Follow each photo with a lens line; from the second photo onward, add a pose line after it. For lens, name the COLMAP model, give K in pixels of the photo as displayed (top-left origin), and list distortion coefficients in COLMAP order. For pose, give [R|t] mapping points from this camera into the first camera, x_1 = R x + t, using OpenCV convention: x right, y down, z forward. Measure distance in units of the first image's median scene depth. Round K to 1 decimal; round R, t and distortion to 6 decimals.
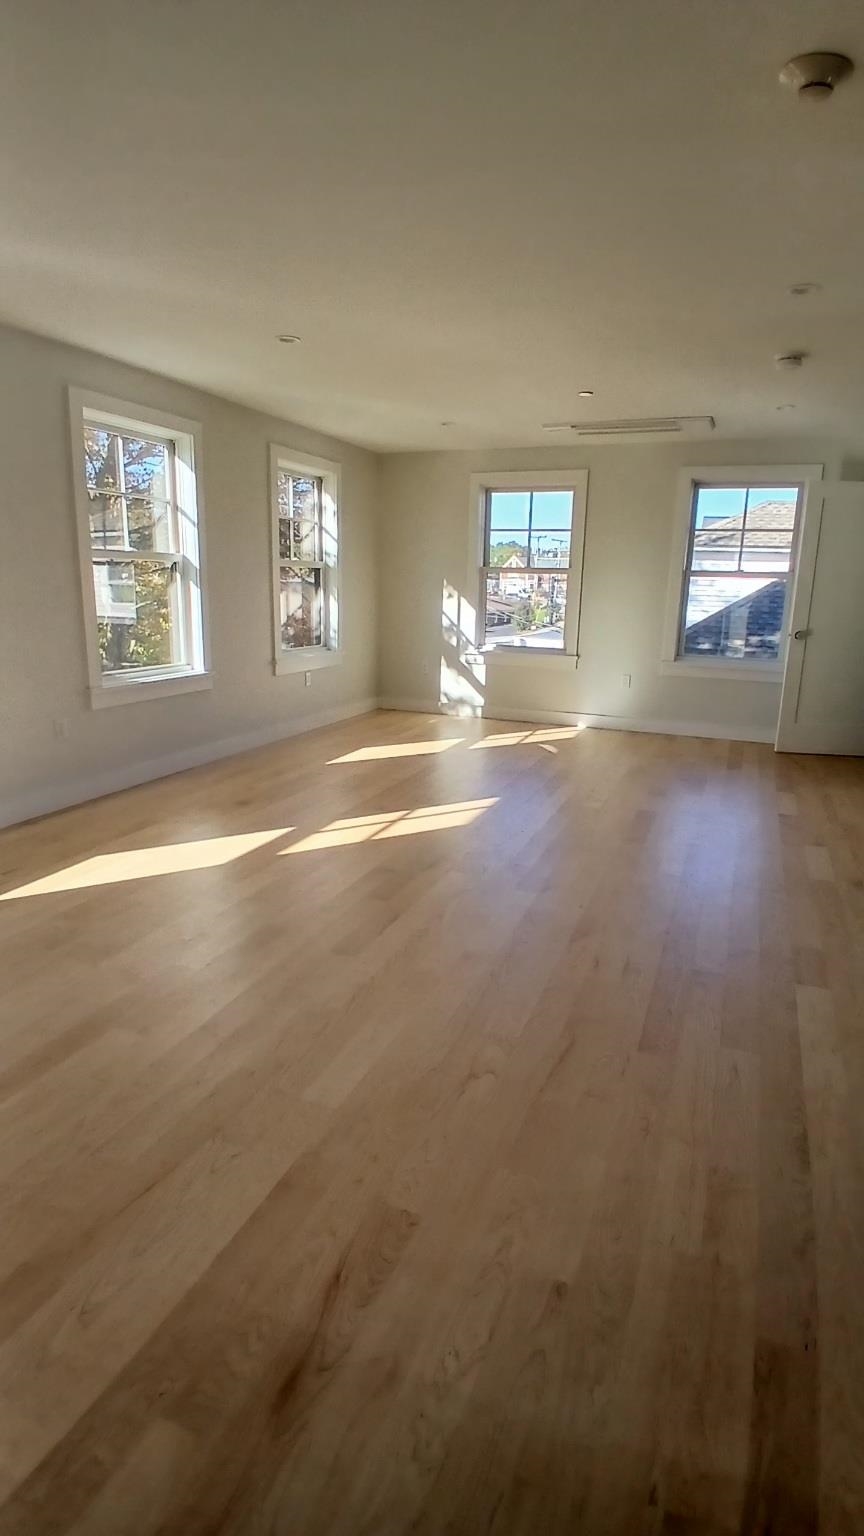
lens RADIAL K [[794.7, 0, 432.0], [0, 794.7, 768.0], [0, 0, 1]] dist [-0.071426, -0.000878]
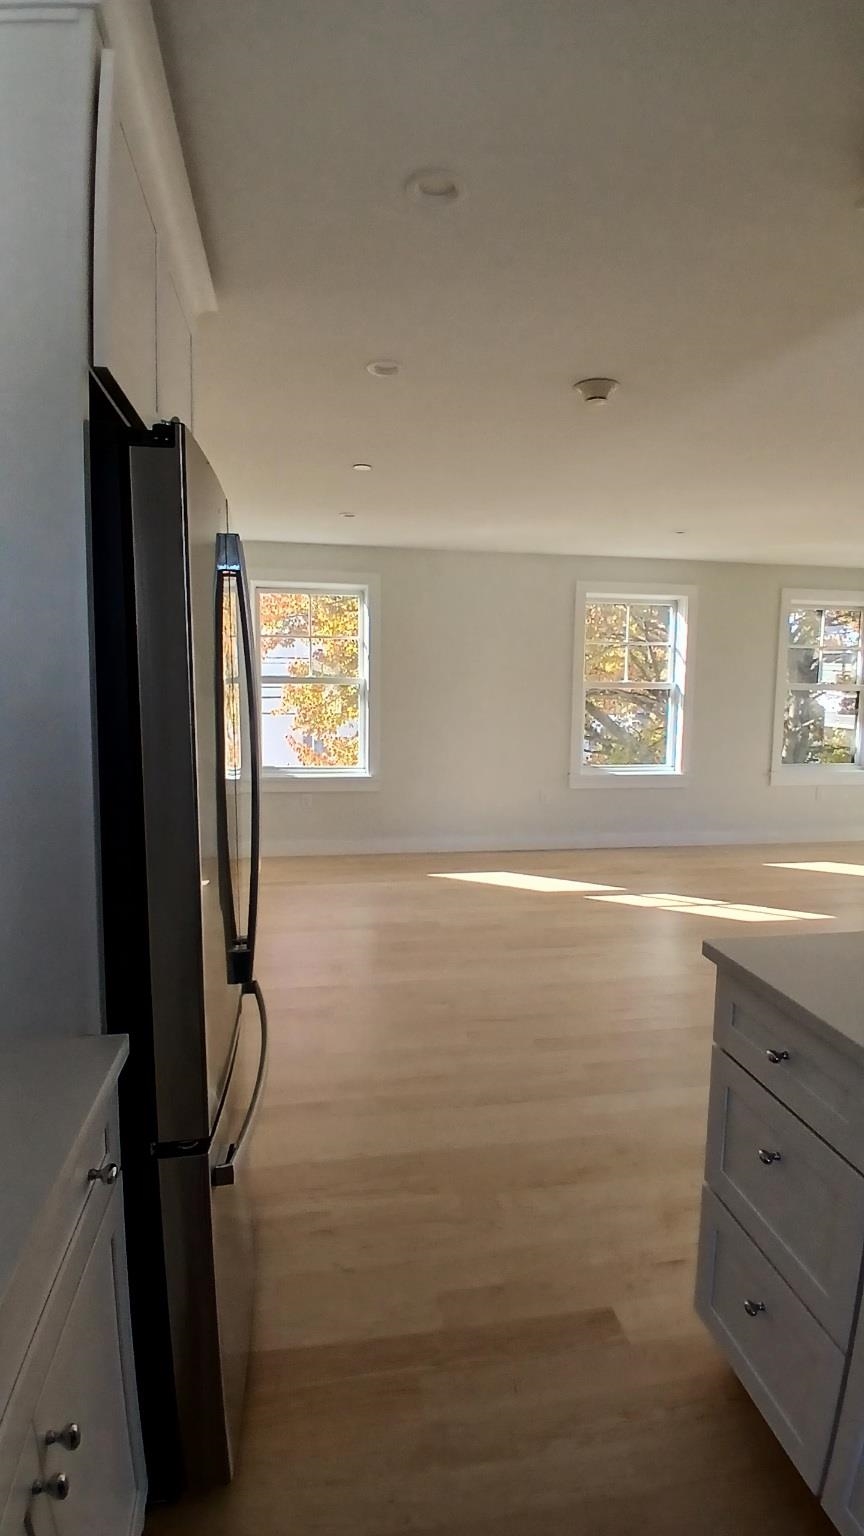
lens RADIAL K [[745.1, 0, 432.0], [0, 745.1, 768.0], [0, 0, 1]] dist [0.000785, 0.000033]
pose [[0.517714, 0.082366, -0.851580, 0.518577], [-0.194782, 0.980563, -0.023576, -0.022383], [0.833086, 0.178078, 0.523695, 0.023125]]
